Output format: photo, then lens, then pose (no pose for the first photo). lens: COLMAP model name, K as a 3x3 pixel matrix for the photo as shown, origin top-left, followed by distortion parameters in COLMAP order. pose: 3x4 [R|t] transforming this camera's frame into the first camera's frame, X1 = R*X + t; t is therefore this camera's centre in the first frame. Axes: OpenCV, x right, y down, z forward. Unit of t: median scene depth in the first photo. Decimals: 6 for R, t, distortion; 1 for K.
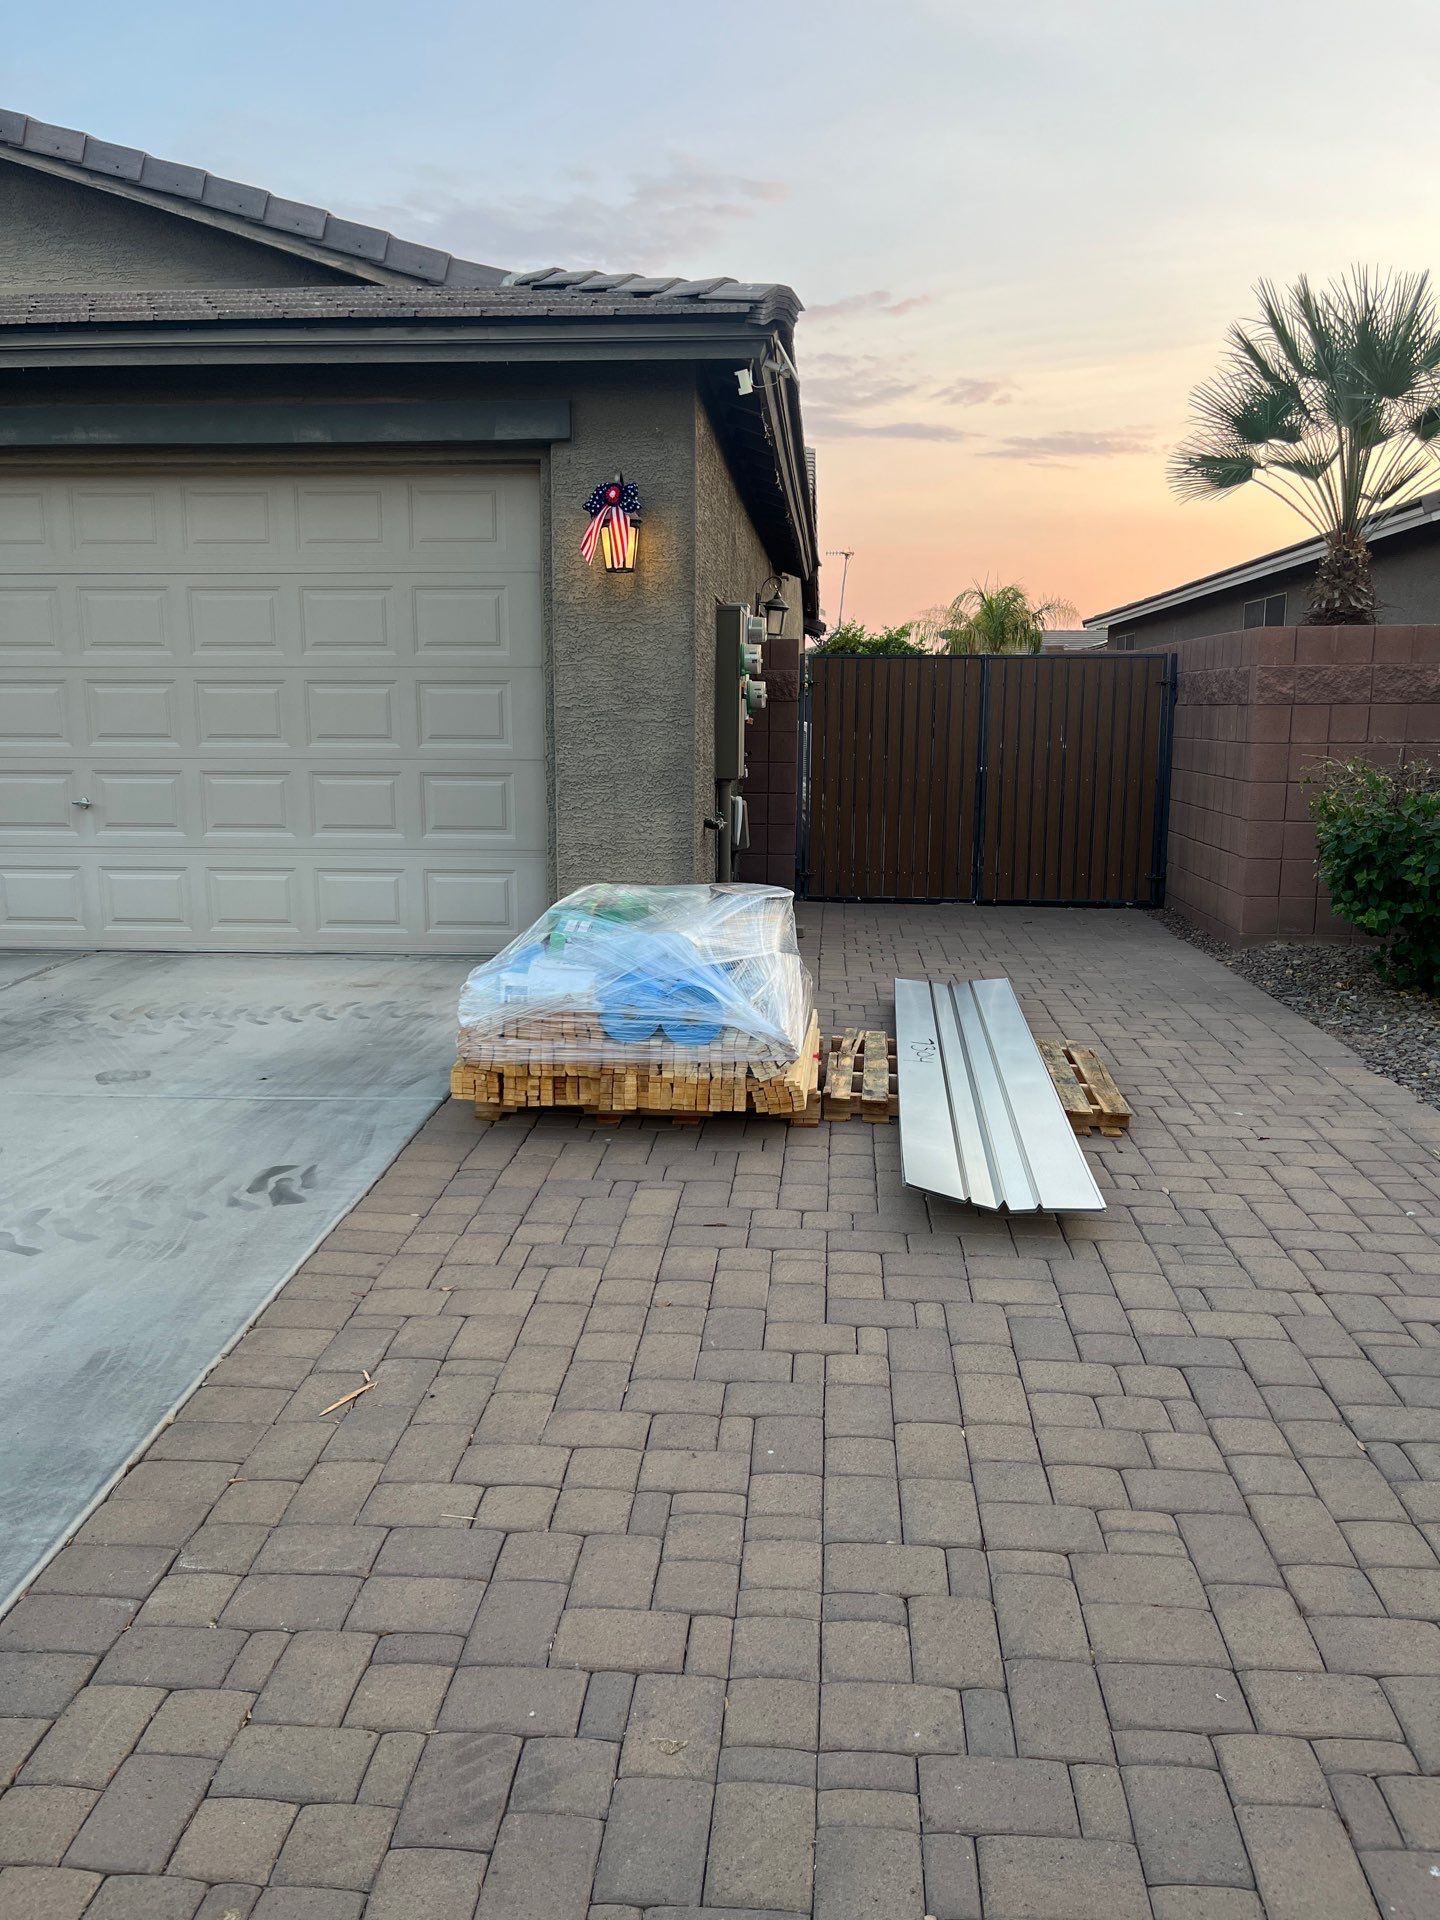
lens RADIAL K [[1447.8, 0, 727.2], [0, 1447.8, 966.3], [0, 0, 1]] dist [0.060927, -0.093643]
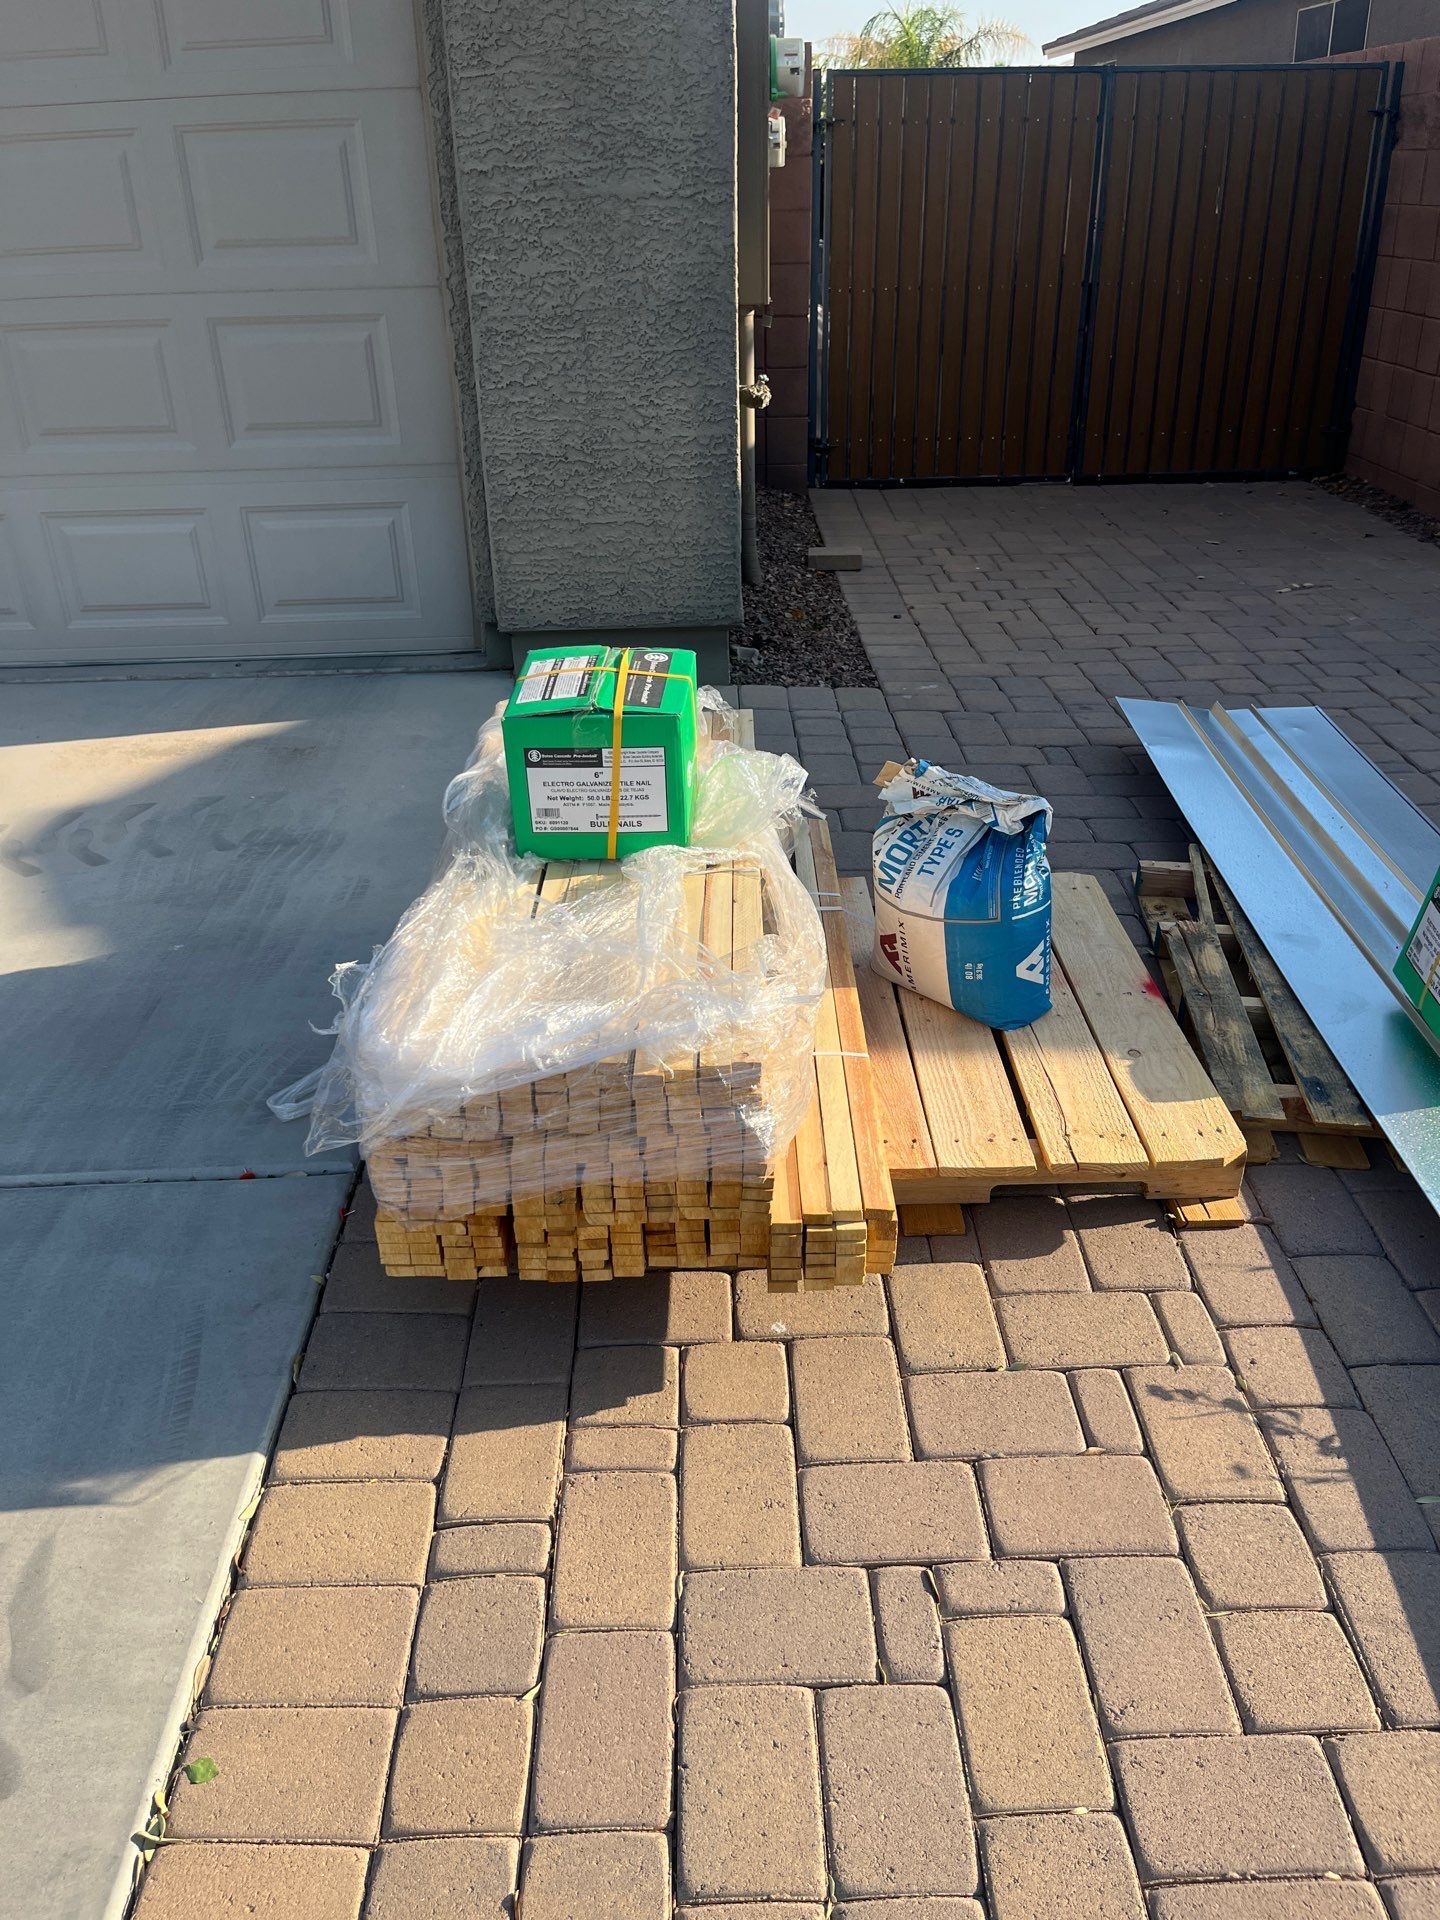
lens RADIAL K [[1447.8, 0, 711.7], [0, 1447.8, 958.5], [0, 0, 1]] dist [0.060927, -0.093643]
pose [[0.995948, -0.066029, 0.061050, -0.079316], [0.044217, 0.950711, 0.306909, -0.070524], [-0.078306, -0.302966, 0.949779, 0.425874]]
